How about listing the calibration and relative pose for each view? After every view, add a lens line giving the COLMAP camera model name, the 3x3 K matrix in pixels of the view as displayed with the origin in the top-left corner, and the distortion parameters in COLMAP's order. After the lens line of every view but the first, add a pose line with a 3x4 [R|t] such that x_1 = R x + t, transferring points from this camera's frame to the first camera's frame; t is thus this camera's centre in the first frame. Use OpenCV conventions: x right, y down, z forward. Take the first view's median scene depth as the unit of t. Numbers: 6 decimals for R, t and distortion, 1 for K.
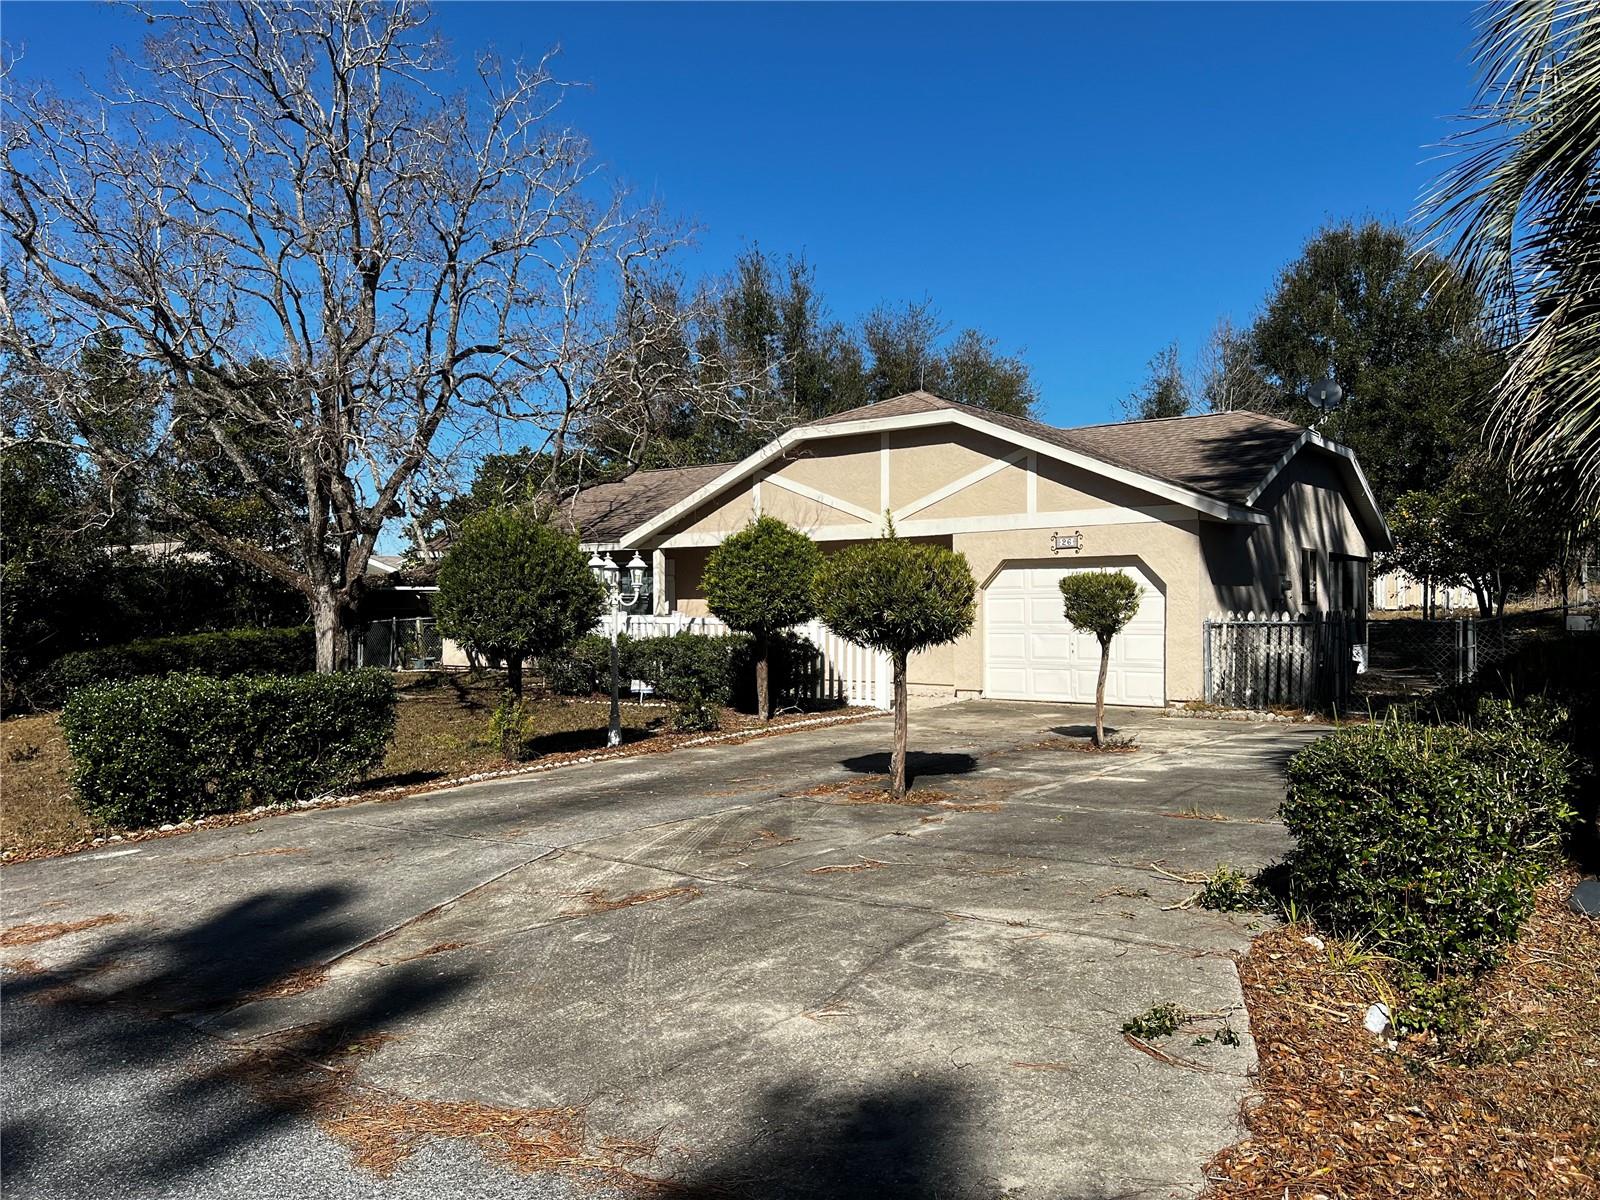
lens RADIAL K [[1254.6, 0, 799.4], [0, 1254.6, 600.3], [0, 0, 1]] dist [0.006640, -0.000416]
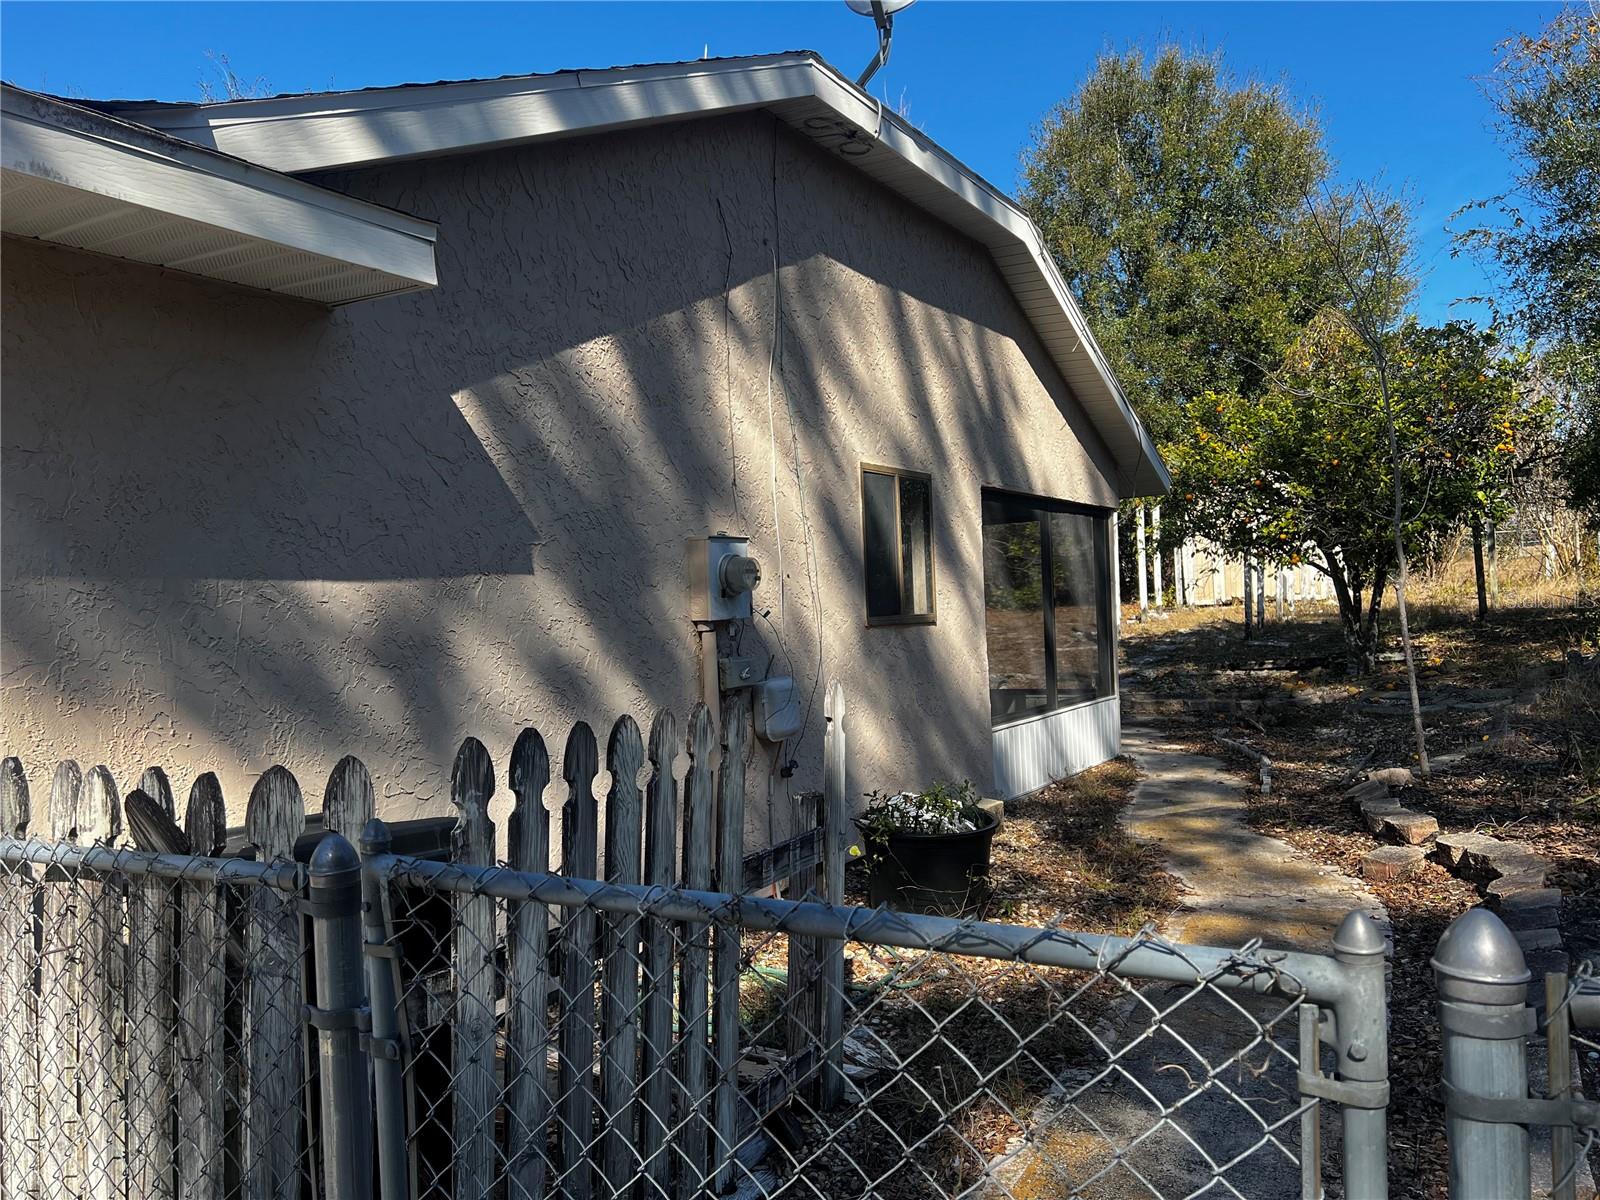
lens RADIAL K [[1254.6, 0, 804.4], [0, 1254.6, 598.5], [0, 0, 1]] dist [0.006640, -0.000416]
pose [[0.993956, -0.027901, 0.106174, 0.237300], [0.028196, 0.999602, -0.001275, -0.001493], [-0.106096, 0.004261, 0.994347, 0.452255]]
